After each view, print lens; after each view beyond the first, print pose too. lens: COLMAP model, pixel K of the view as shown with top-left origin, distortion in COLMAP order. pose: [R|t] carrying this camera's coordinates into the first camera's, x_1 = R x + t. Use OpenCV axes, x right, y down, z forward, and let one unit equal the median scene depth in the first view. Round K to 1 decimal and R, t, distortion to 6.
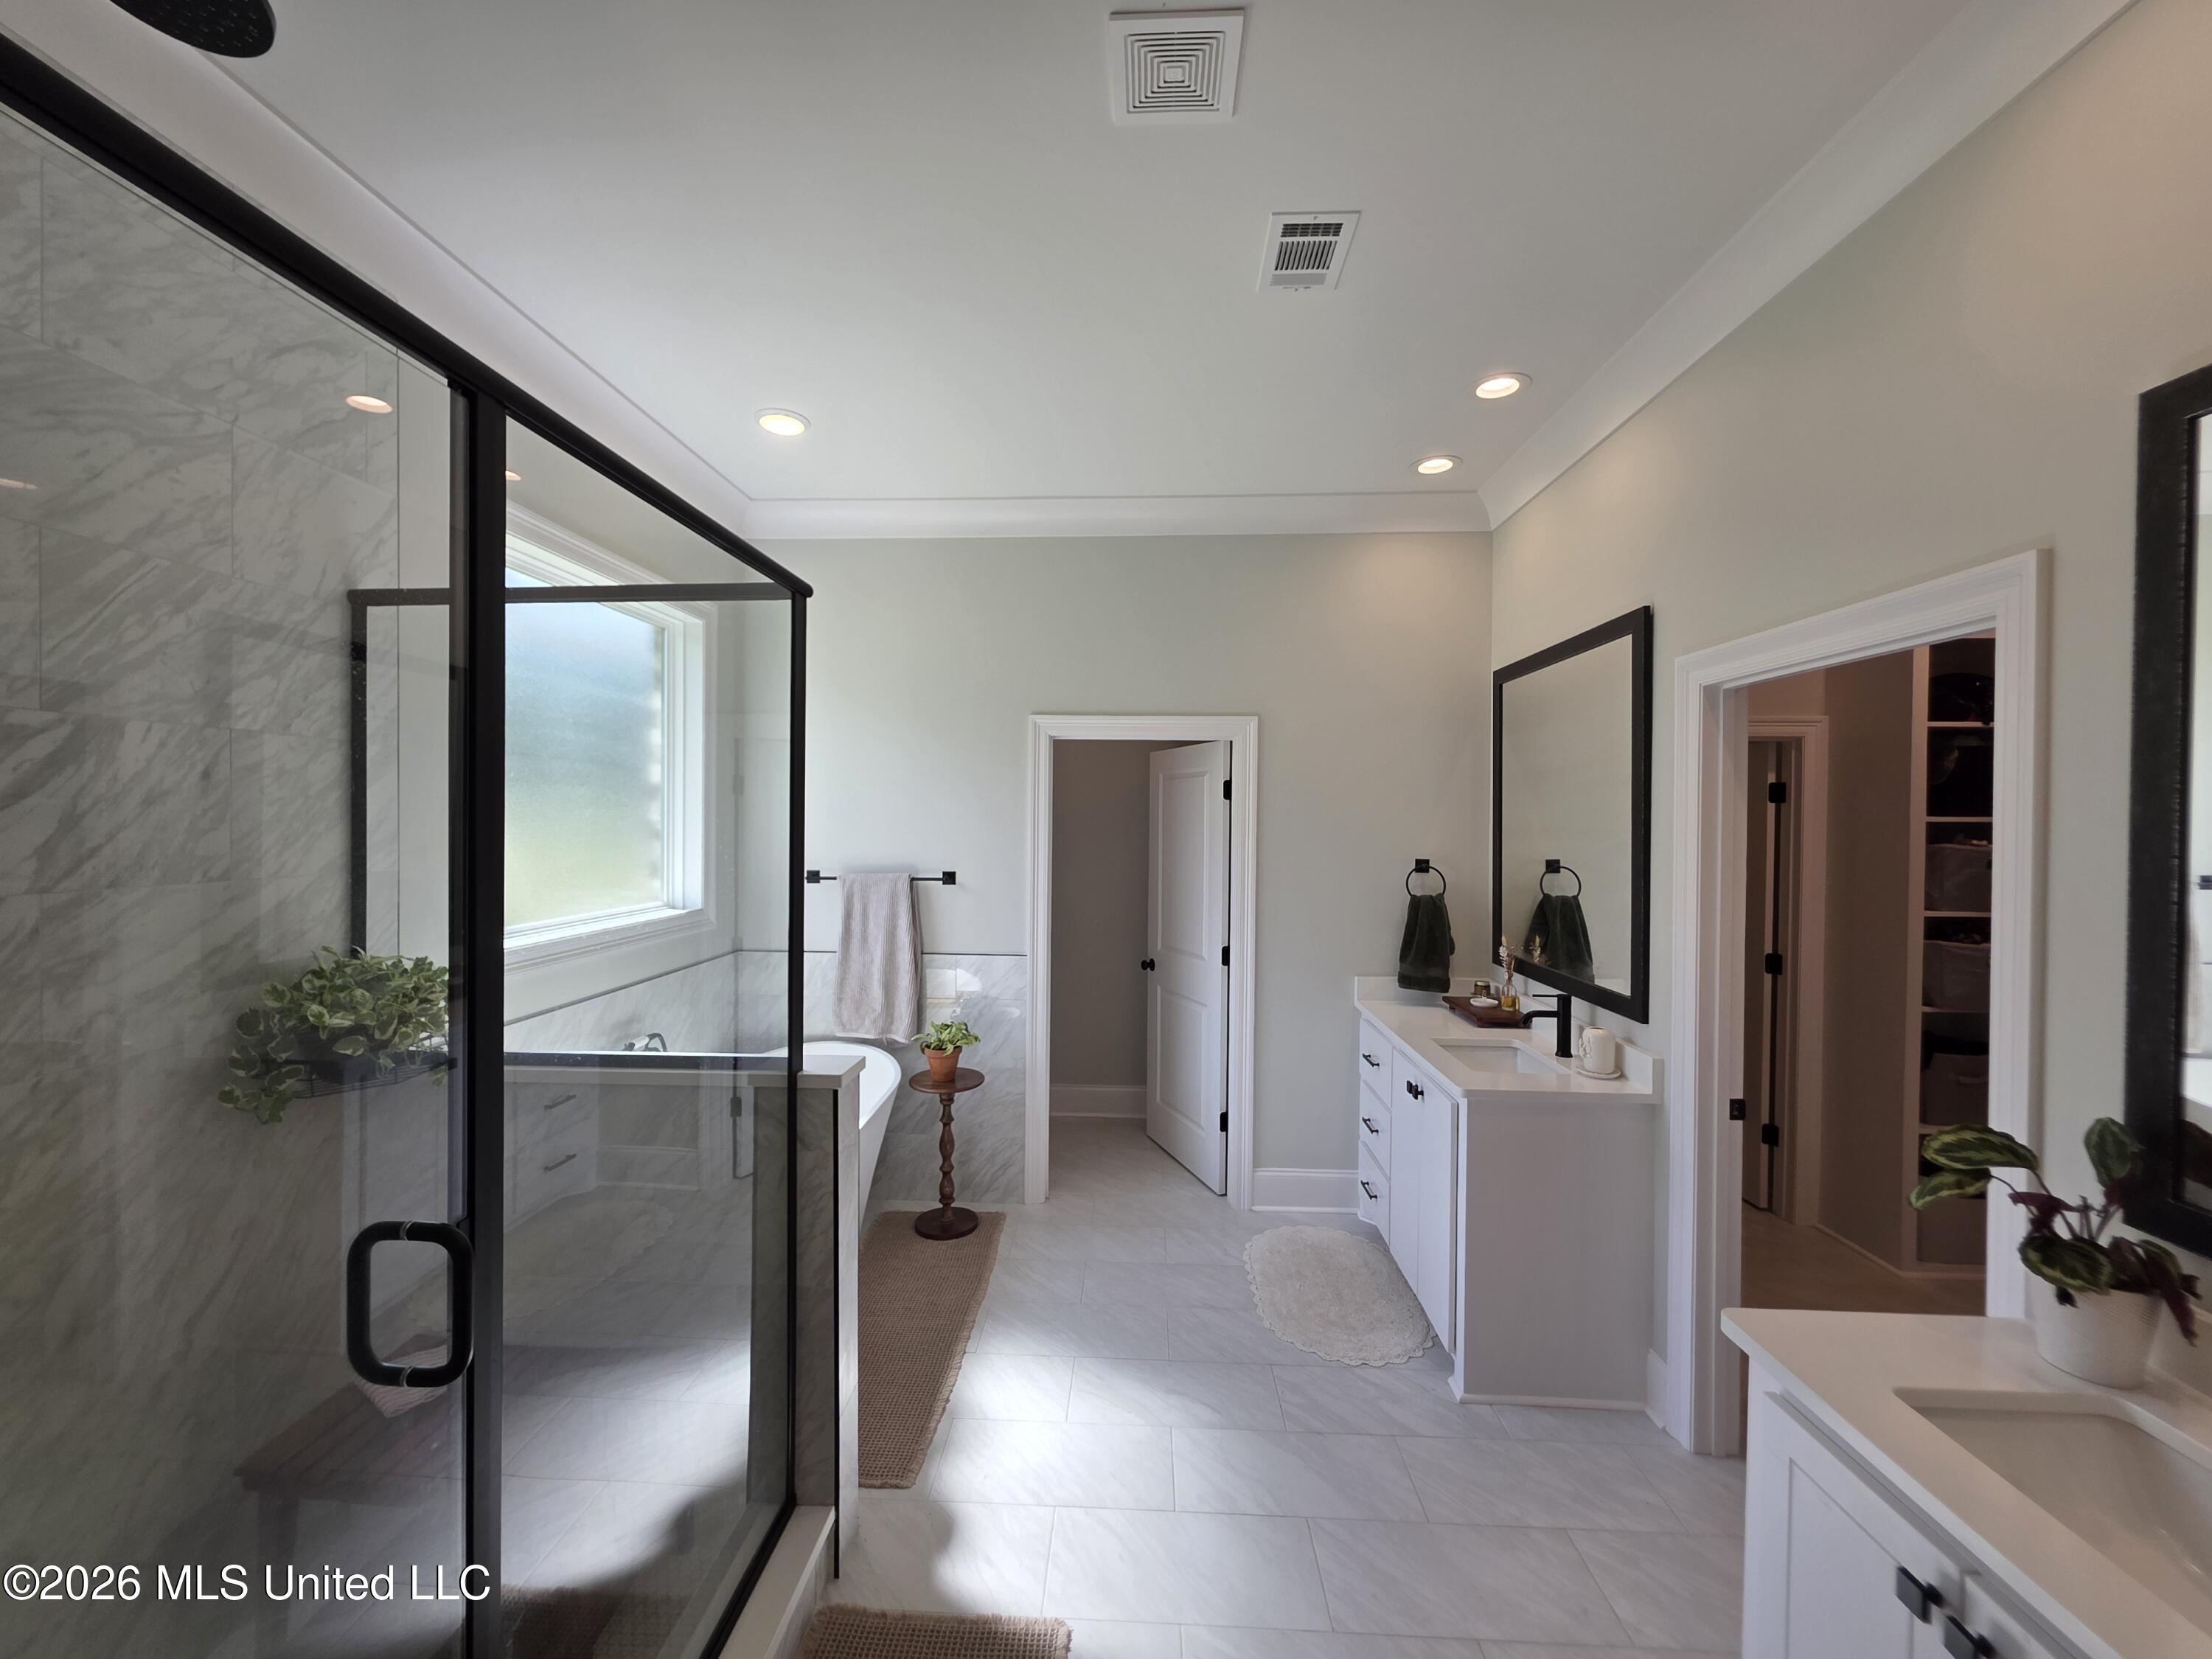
lens RADIAL K [[884.9, 0, 1094.6], [0, 884.9, 822.6], [0, 0, 1]] dist [-0.000154, -0.000168]
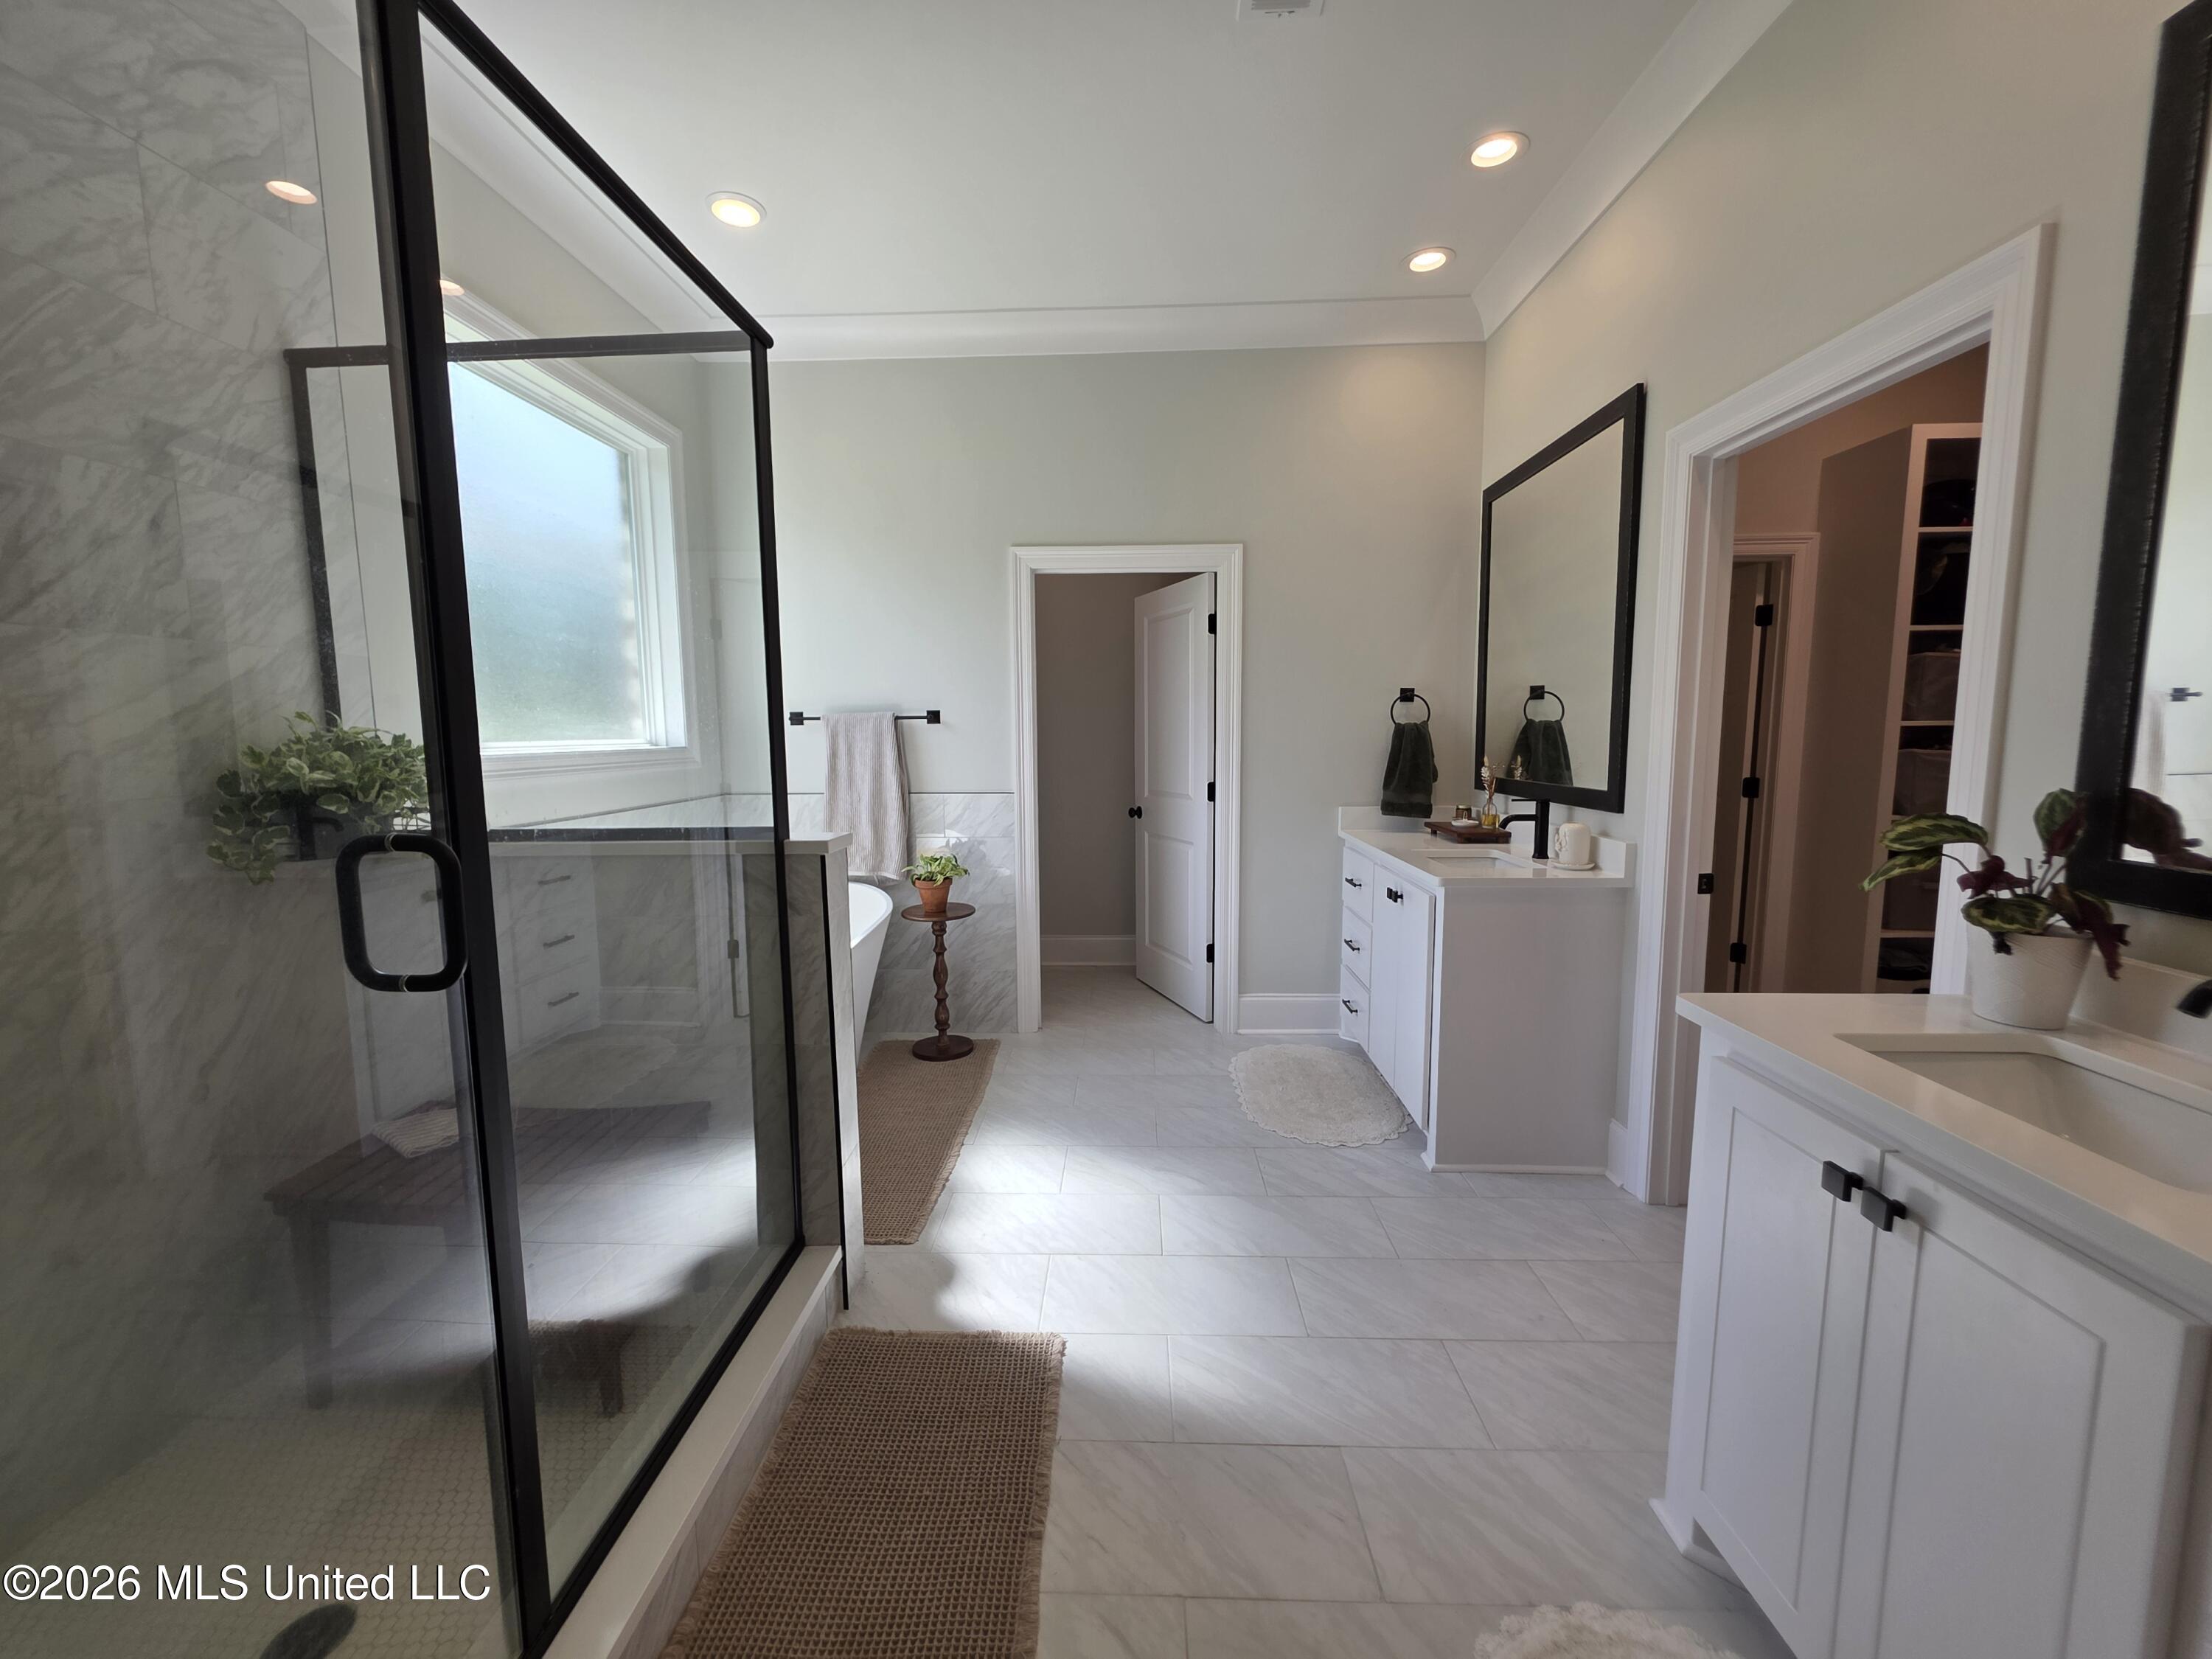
lens RADIAL K [[884.9, 0, 1094.6], [0, 884.9, 822.6], [0, 0, 1]] dist [-0.000154, -0.000168]
pose [[0.999768, -0.019304, 0.009518, 0.007780], [0.018240, 0.994675, 0.101433, 0.128507], [-0.011425, -0.101236, 0.994797, -0.007076]]
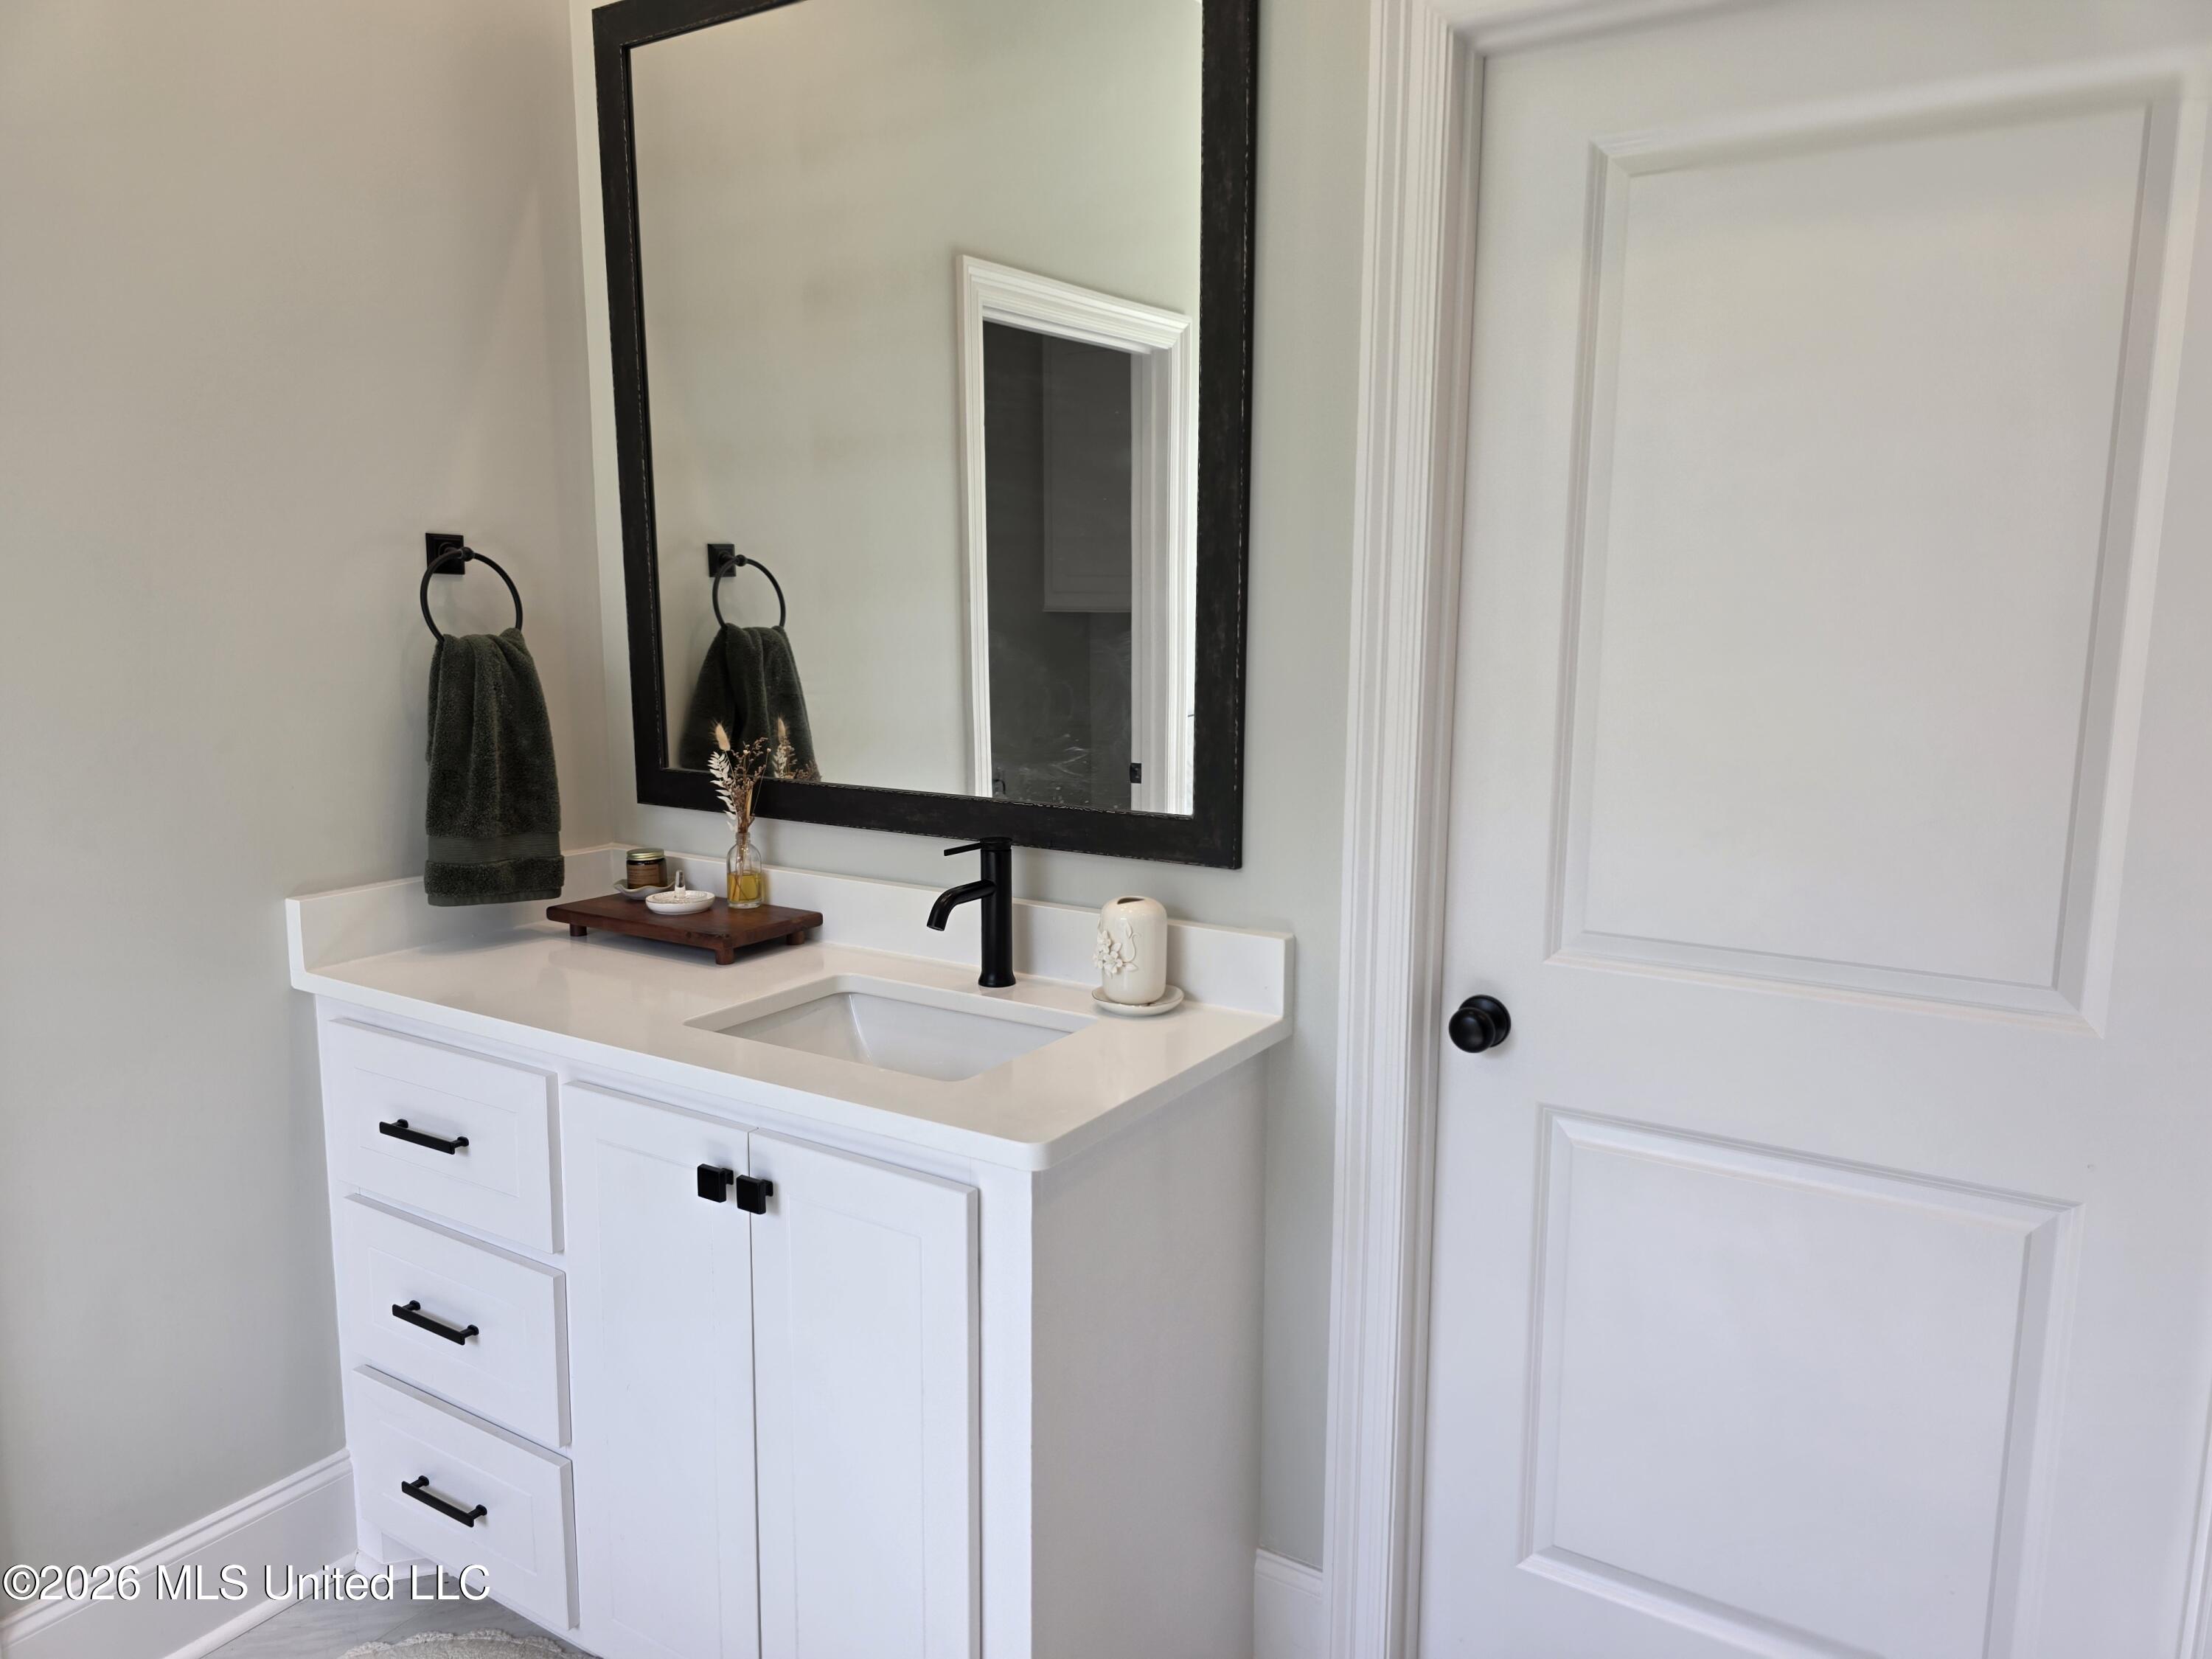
lens RADIAL K [[1506.5, 0, 1116.5], [0, 1506.5, 828.1], [0, 0, 1]] dist [0.056453, -0.050086]
pose [[0.489668, -0.138482, 0.860841, -0.048165], [-0.000860, 0.987229, 0.159303, 0.091350], [-0.871908, -0.078746, 0.483296, 0.717101]]
